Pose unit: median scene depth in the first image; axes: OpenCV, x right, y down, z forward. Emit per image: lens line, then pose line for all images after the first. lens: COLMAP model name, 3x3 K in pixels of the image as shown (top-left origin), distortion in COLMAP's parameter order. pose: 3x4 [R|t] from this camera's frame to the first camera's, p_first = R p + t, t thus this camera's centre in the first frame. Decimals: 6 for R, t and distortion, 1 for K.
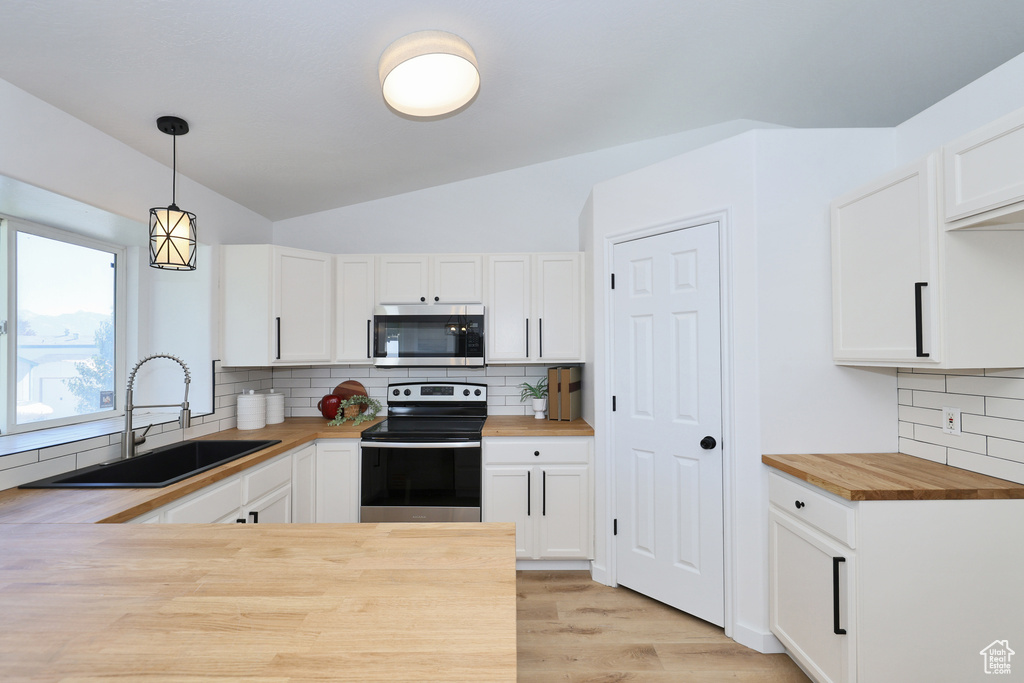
lens RADIAL K [[434.6, 0, 510.1], [0, 434.6, 341.6], [0, 0, 1]] dist [0.000095, 0.000212]
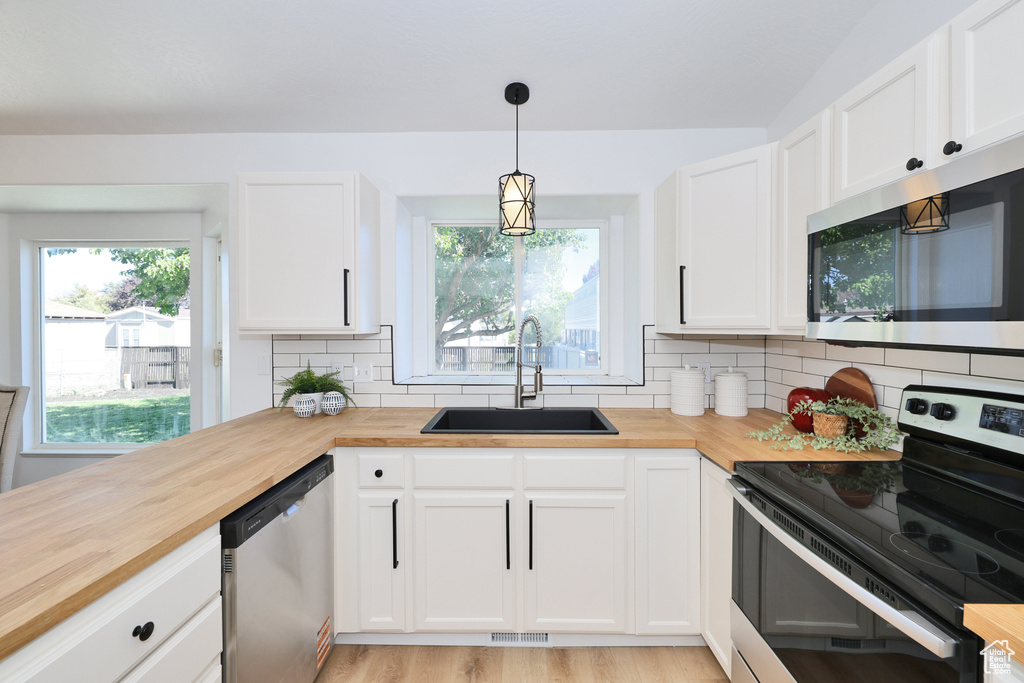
lens RADIAL K [[434.6, 0, 510.1], [0, 434.6, 341.6], [0, 0, 1]] dist [0.000095, 0.000212]
pose [[-0.012170, 0.042152, -0.999037, 0.176170], [0.025751, 0.998793, 0.041828, 0.030815], [0.999594, -0.025217, -0.013241, 0.696599]]
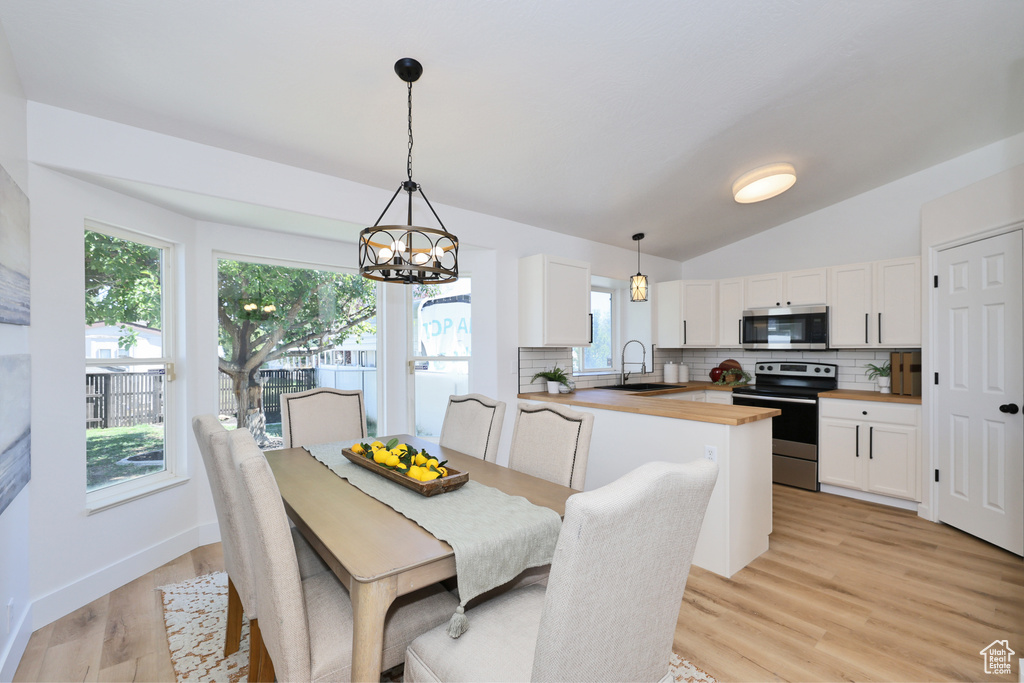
lens RADIAL K [[434.6, 0, 510.1], [0, 434.6, 341.6], [0, 0, 1]] dist [0.000095, 0.000212]
pose [[0.635709, -0.003240, -0.771922, 0.373689], [0.009901, 0.999943, 0.003957, 0.015696], [0.771865, -0.010159, 0.635705, -0.663057]]
